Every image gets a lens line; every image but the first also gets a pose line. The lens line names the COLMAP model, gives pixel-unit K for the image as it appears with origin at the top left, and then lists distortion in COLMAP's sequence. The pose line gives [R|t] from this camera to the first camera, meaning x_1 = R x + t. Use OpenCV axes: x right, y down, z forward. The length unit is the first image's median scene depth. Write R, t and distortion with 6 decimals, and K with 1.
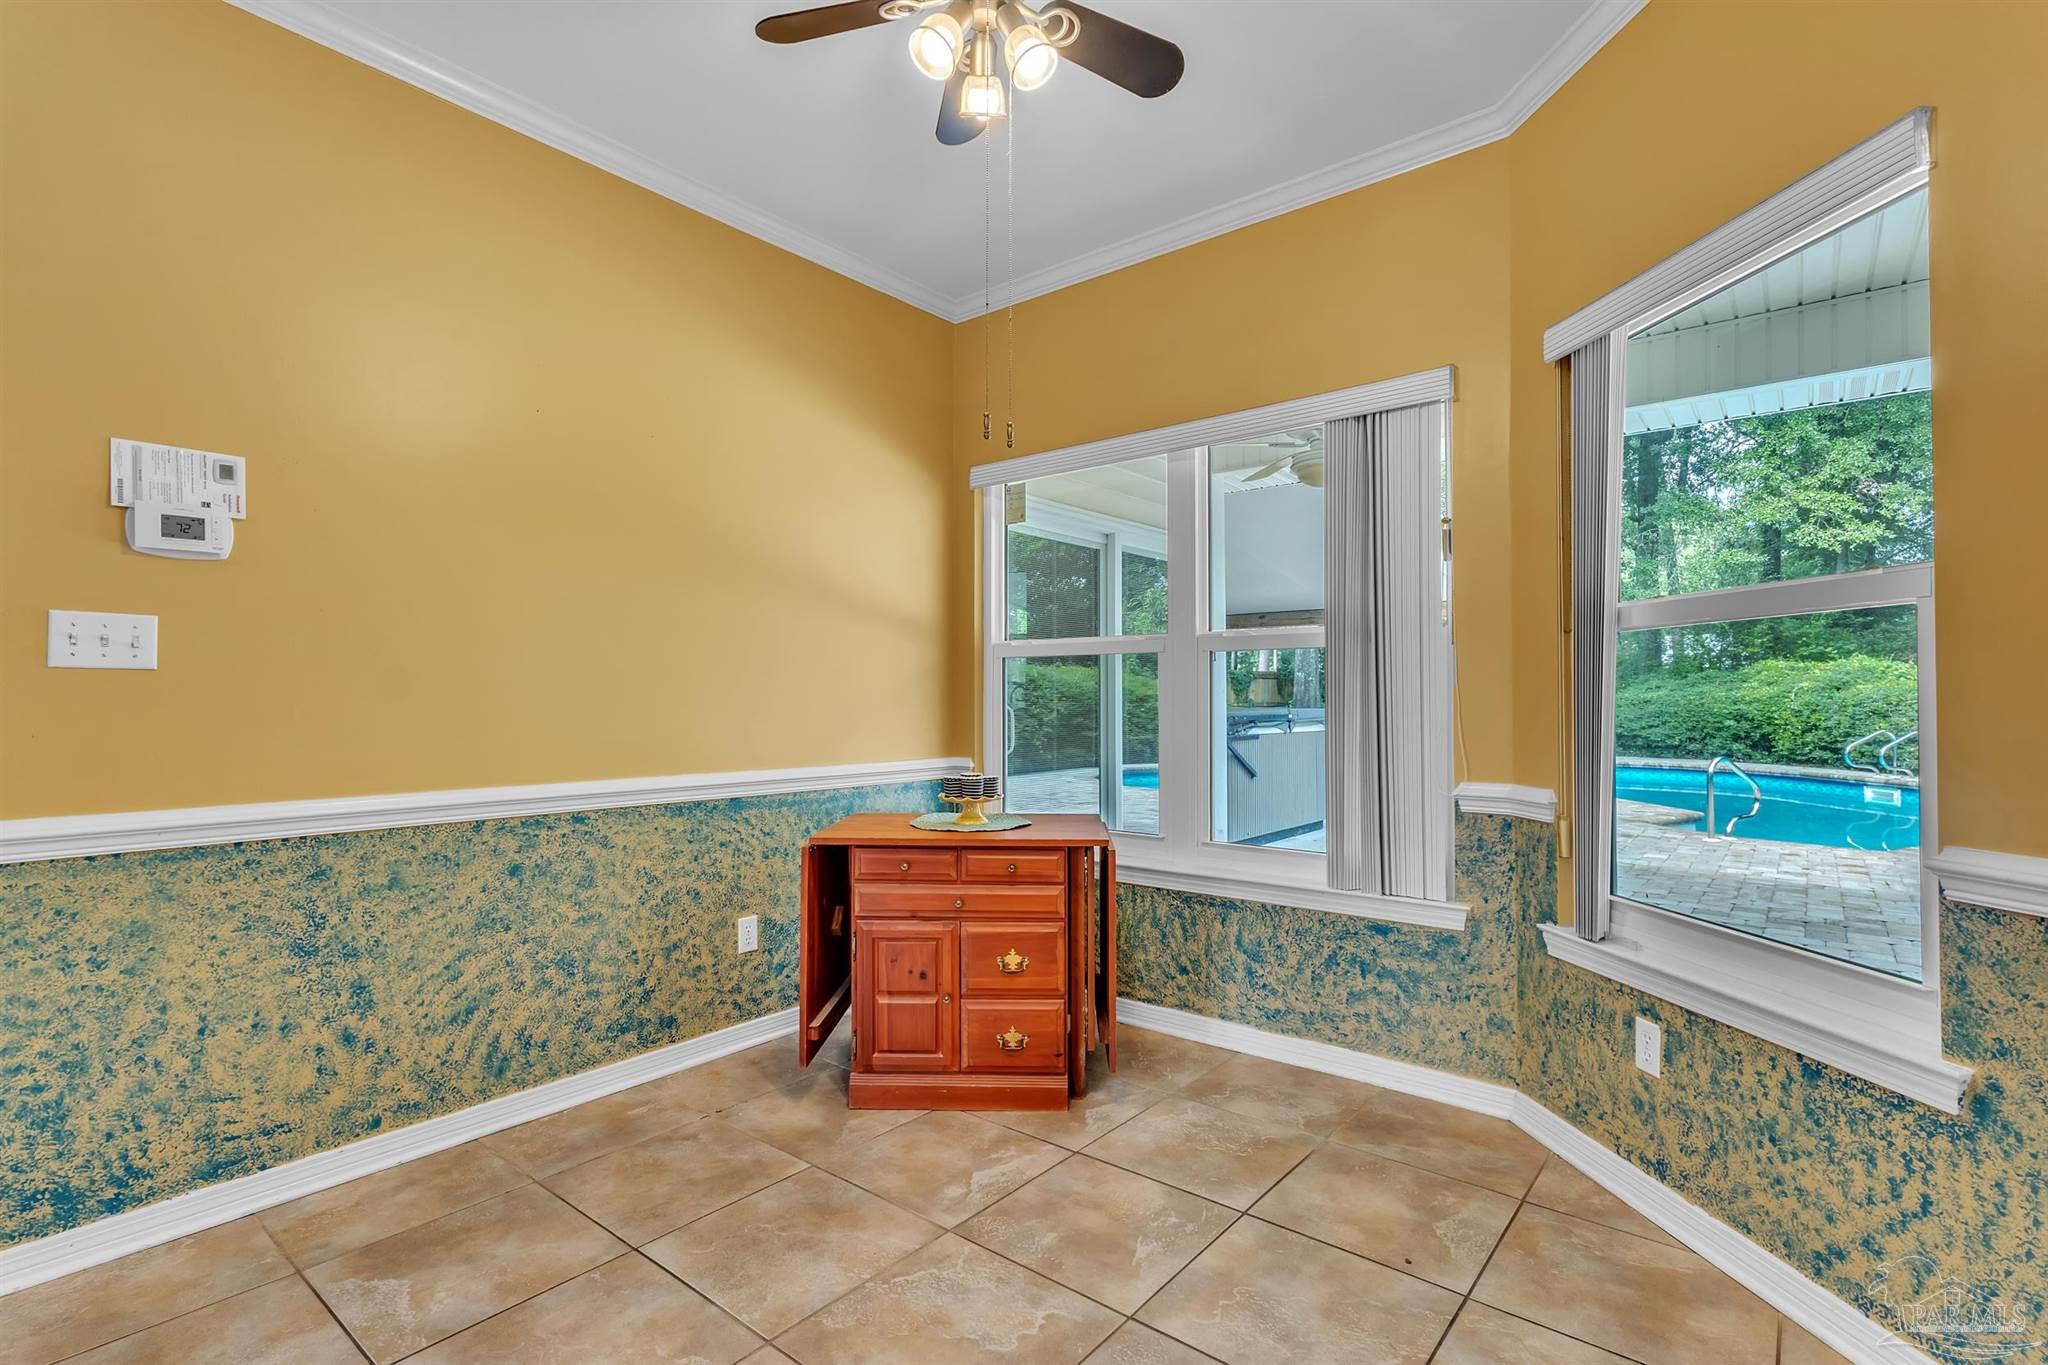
lens RADIAL K [[952.6, 0, 1029.8], [0, 952.6, 682.7], [0, 0, 1]] dist [-0.000109, 0.000684]
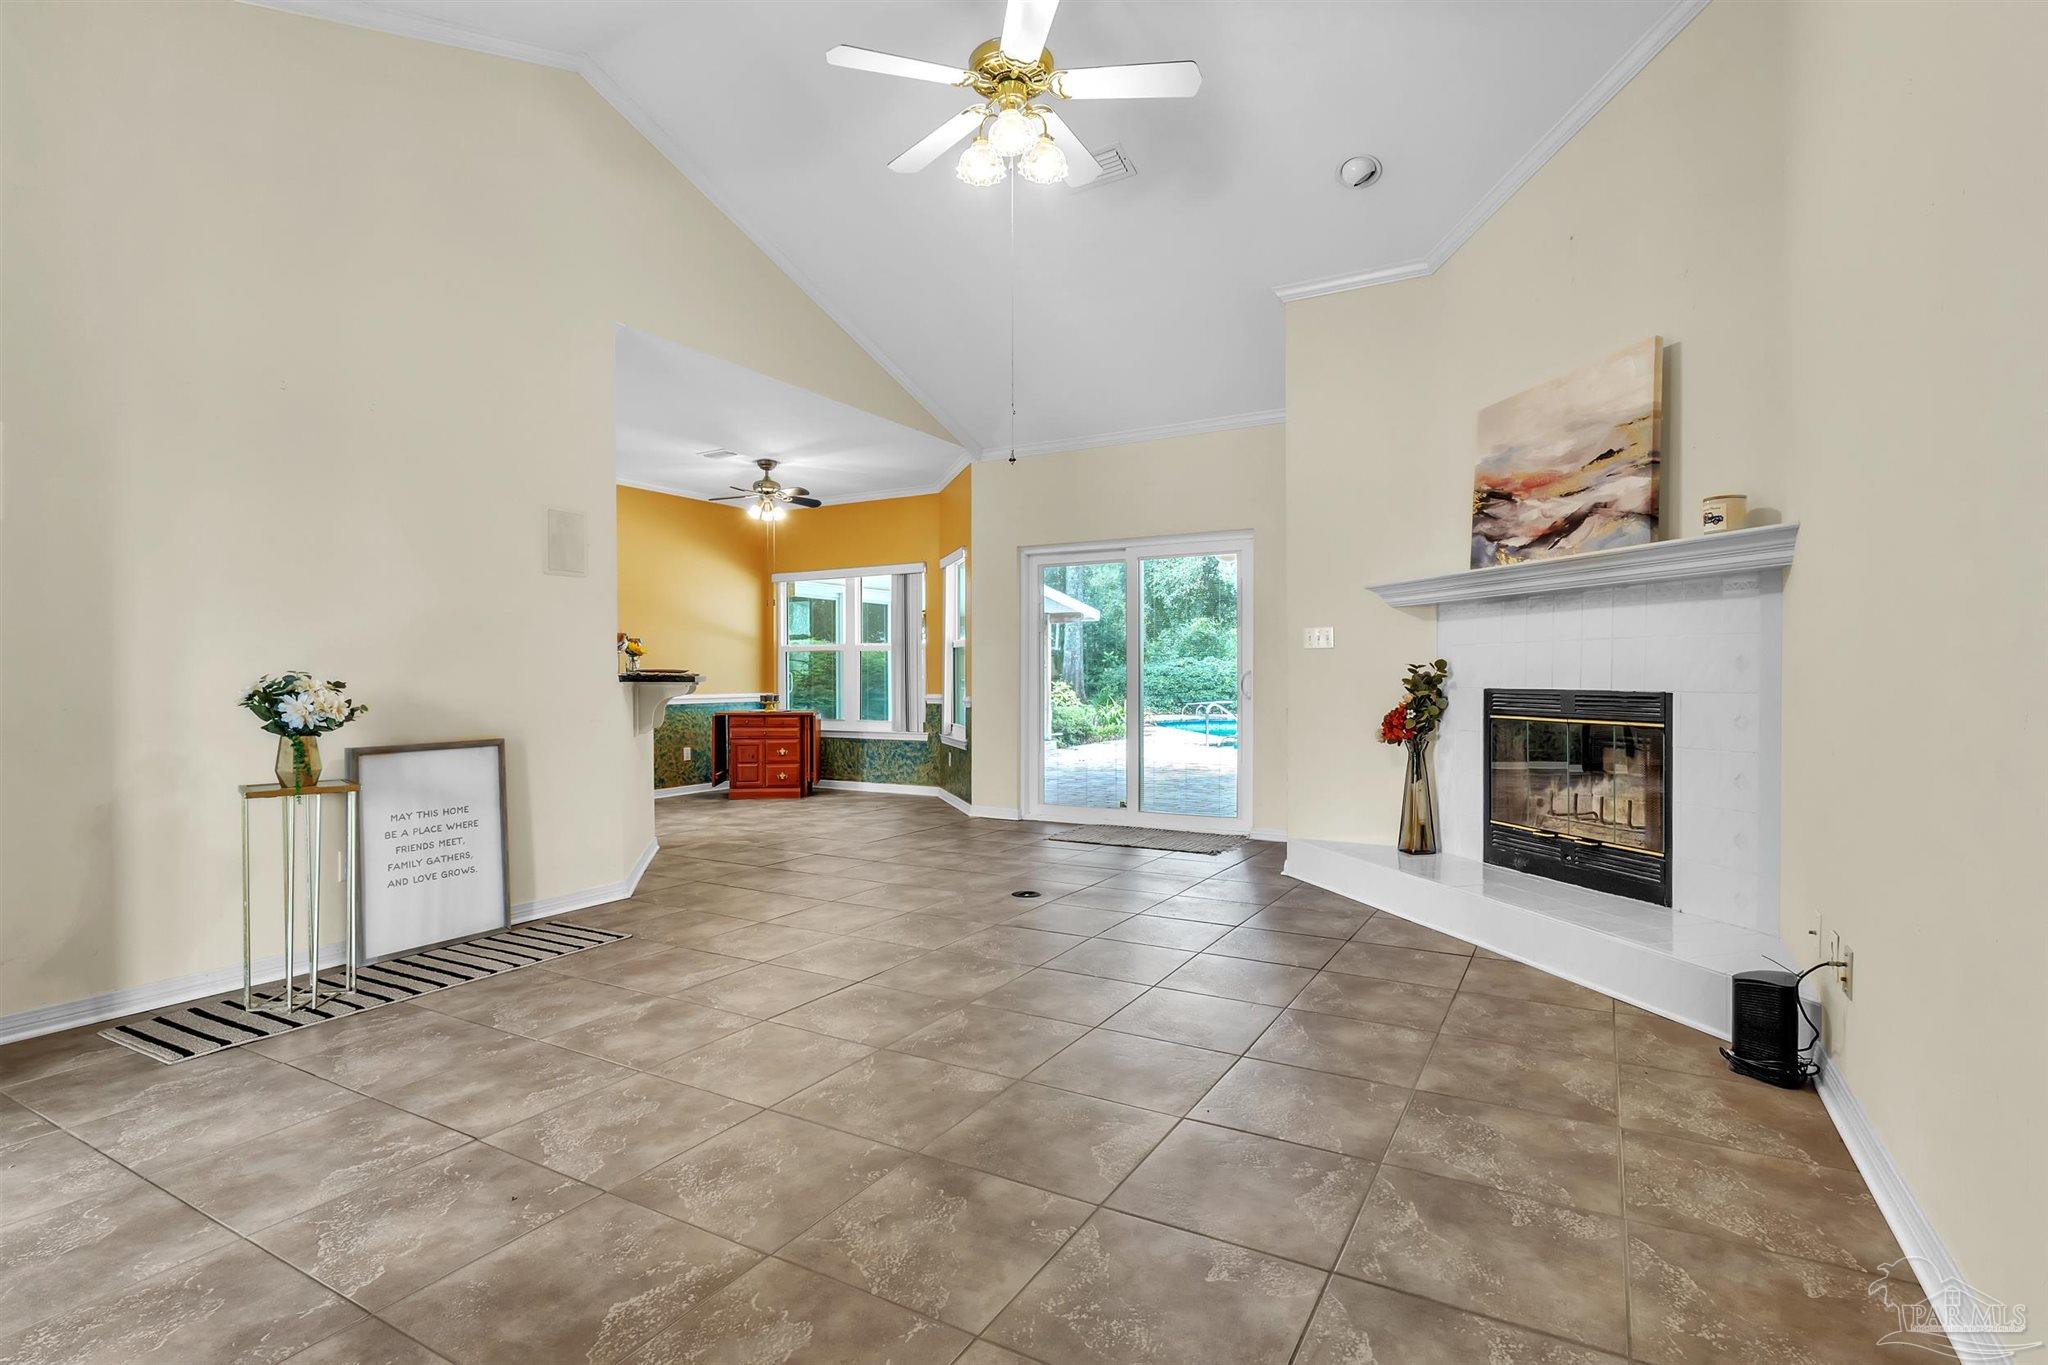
lens RADIAL K [[952.6, 0, 1017.5], [0, 952.6, 680.4], [0, 0, 1]] dist [-0.000109, 0.000684]
pose [[0.986737, -0.002836, 0.162303, 0.240635], [-0.000892, 0.999738, 0.022890, -0.016081], [-0.162325, -0.022731, 0.986475, -2.247898]]
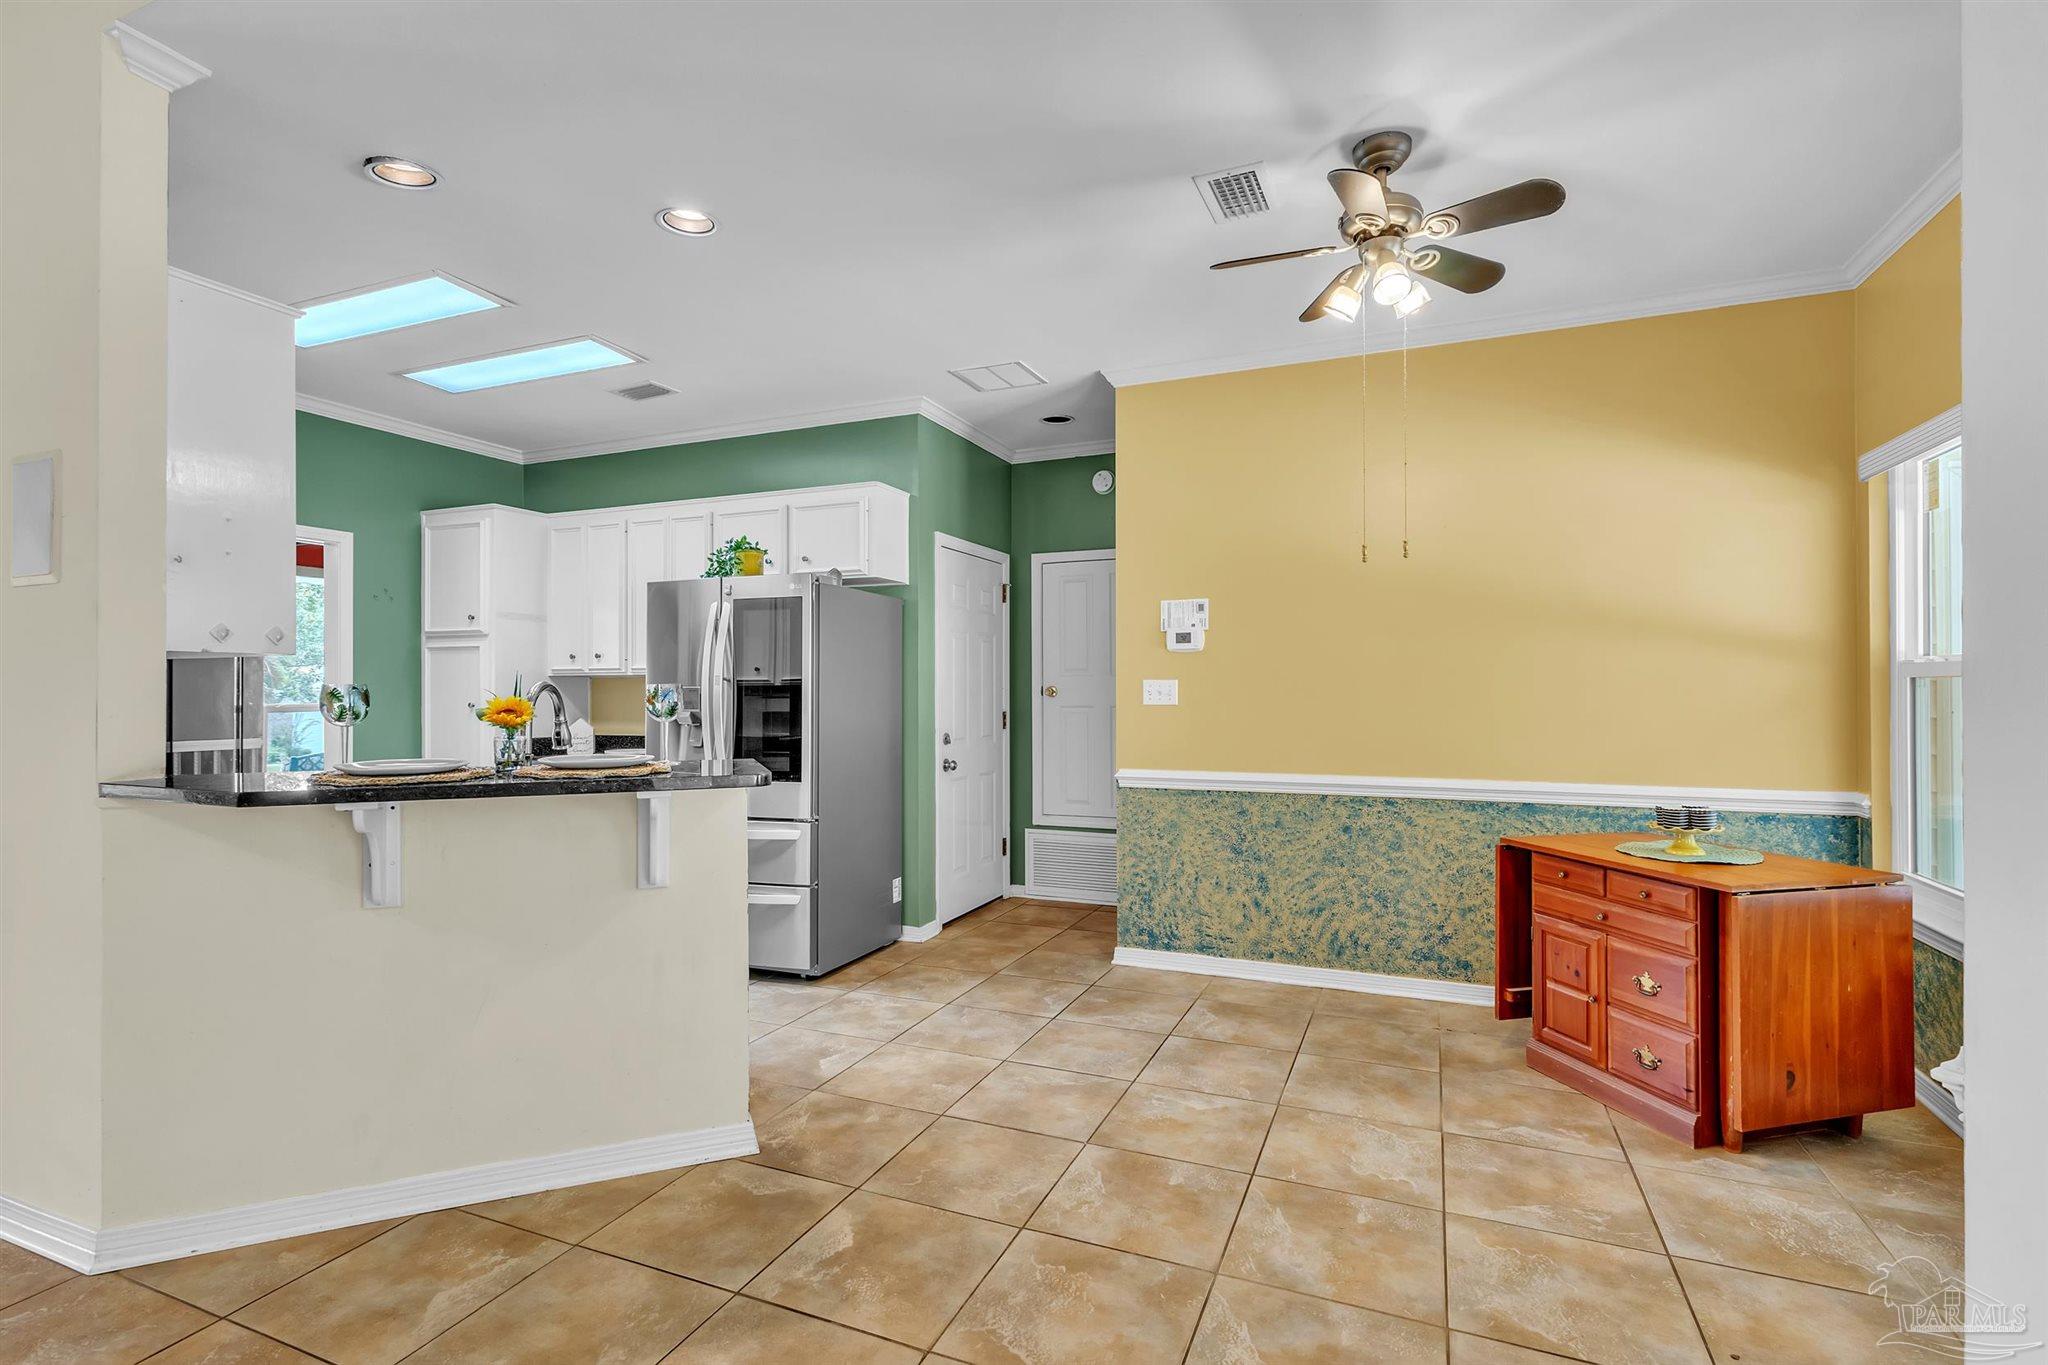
lens RADIAL K [[952.6, 0, 1029.3], [0, 952.6, 683.3], [0, 0, 1]] dist [-0.000109, 0.000684]
pose [[0.281912, -0.006942, -0.959415, 0.812941], [0.019717, 0.999805, -0.001441, -0.051432], [0.959238, -0.018511, 0.281993, 0.058408]]
